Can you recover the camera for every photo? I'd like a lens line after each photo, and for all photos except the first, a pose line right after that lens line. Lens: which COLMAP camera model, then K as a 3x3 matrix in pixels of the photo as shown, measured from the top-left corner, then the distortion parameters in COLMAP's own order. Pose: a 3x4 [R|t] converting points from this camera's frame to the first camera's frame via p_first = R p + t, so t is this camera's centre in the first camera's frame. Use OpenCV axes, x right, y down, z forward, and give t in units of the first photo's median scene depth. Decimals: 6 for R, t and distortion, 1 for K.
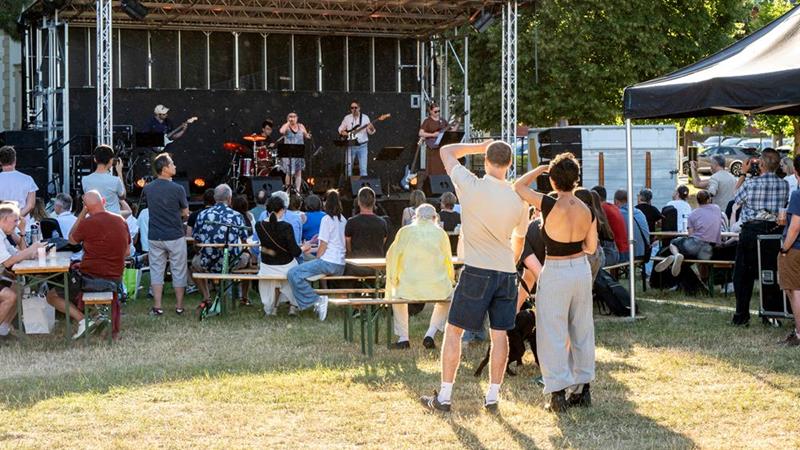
lens RADIAL K [[1561.8, 0, 400.0], [0, 1561.8, 225.0], [0, 0, 1]] dist [-0.011936, -0.036680]
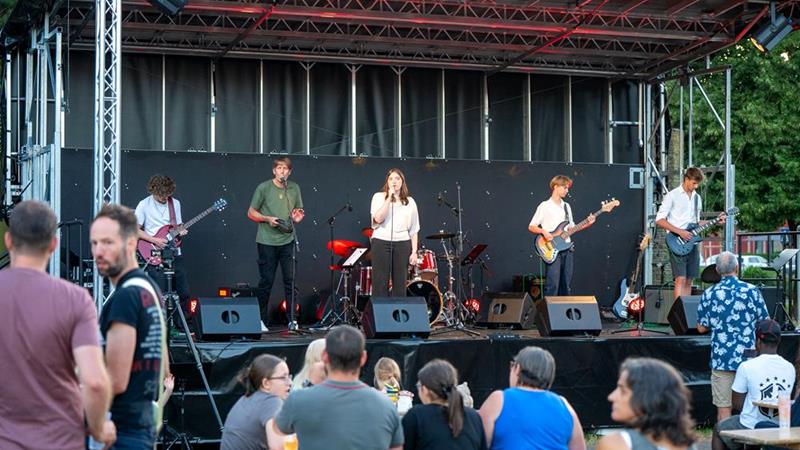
lens RADIAL K [[1561.8, 0, 400.0], [0, 1561.8, 225.0], [0, 0, 1]] dist [-0.011936, -0.036680]
pose [[0.996308, 0.000530, -0.085850, -0.031216], [-0.007035, 0.997121, -0.075496, -0.012198], [0.085562, 0.075821, 0.993444, 0.369926]]
